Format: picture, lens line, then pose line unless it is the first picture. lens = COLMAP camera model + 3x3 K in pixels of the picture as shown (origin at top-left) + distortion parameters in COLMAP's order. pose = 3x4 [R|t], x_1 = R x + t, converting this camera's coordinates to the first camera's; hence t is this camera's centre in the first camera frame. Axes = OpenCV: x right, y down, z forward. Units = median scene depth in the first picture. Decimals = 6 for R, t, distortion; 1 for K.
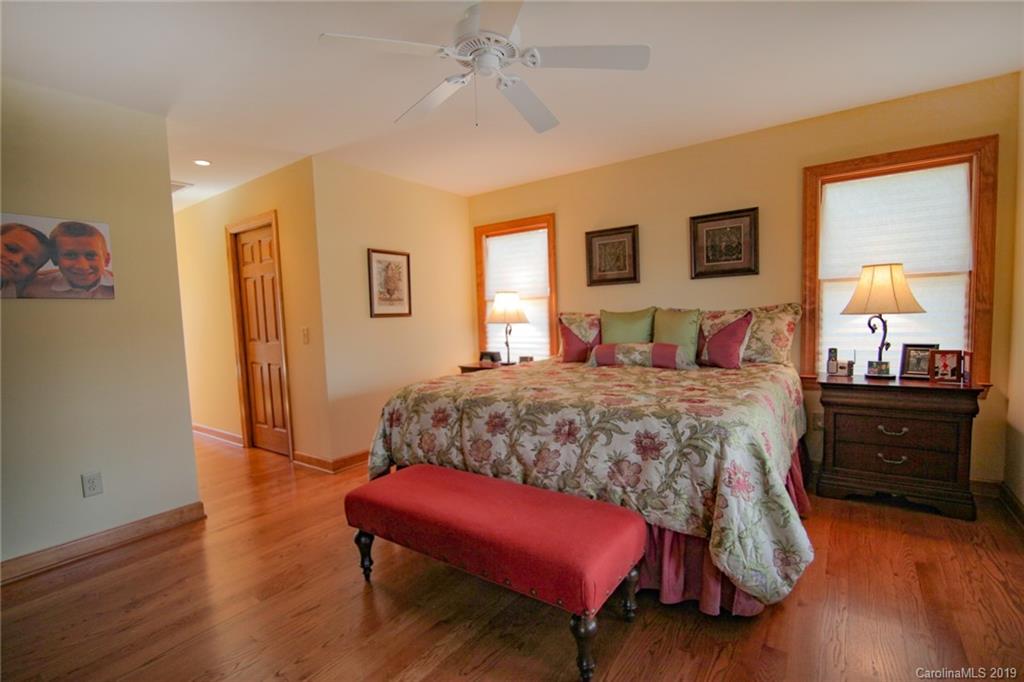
lens RADIAL K [[469.1, 0, 512.2], [0, 469.1, 351.0], [0, 0, 1]] dist [-0.019470, 0.001024]
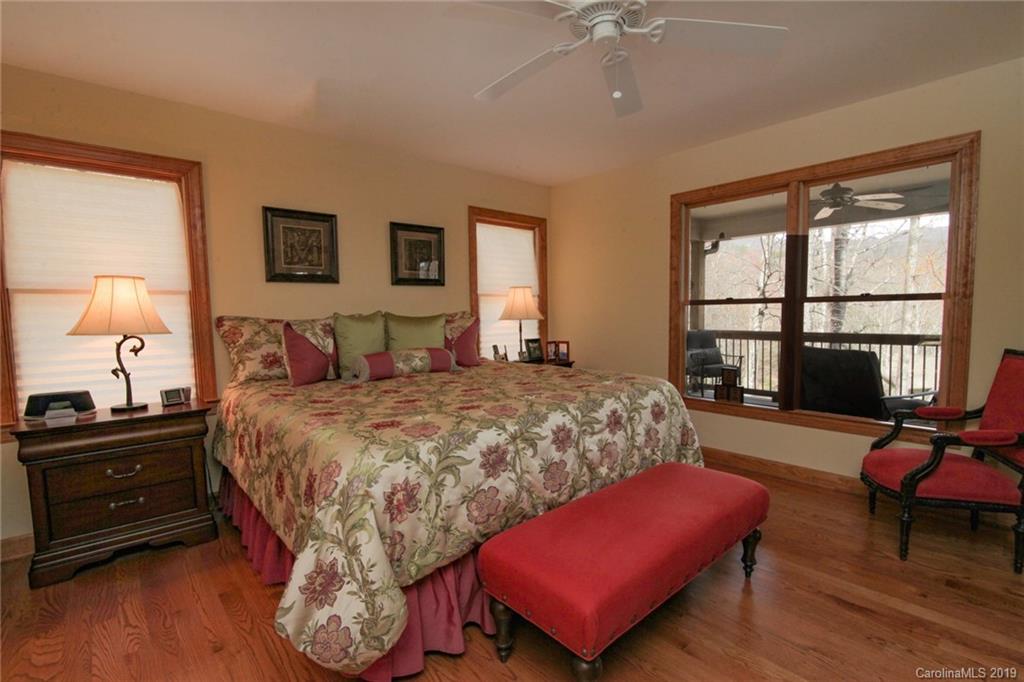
lens RADIAL K [[469.1, 0, 512.2], [0, 469.1, 351.0], [0, 0, 1]] dist [-0.019470, 0.001024]
pose [[0.212080, -0.051511, 0.975894, -0.580350], [0.083281, 0.995930, 0.034470, -0.027372], [-0.973697, 0.073963, 0.215506, 0.585042]]
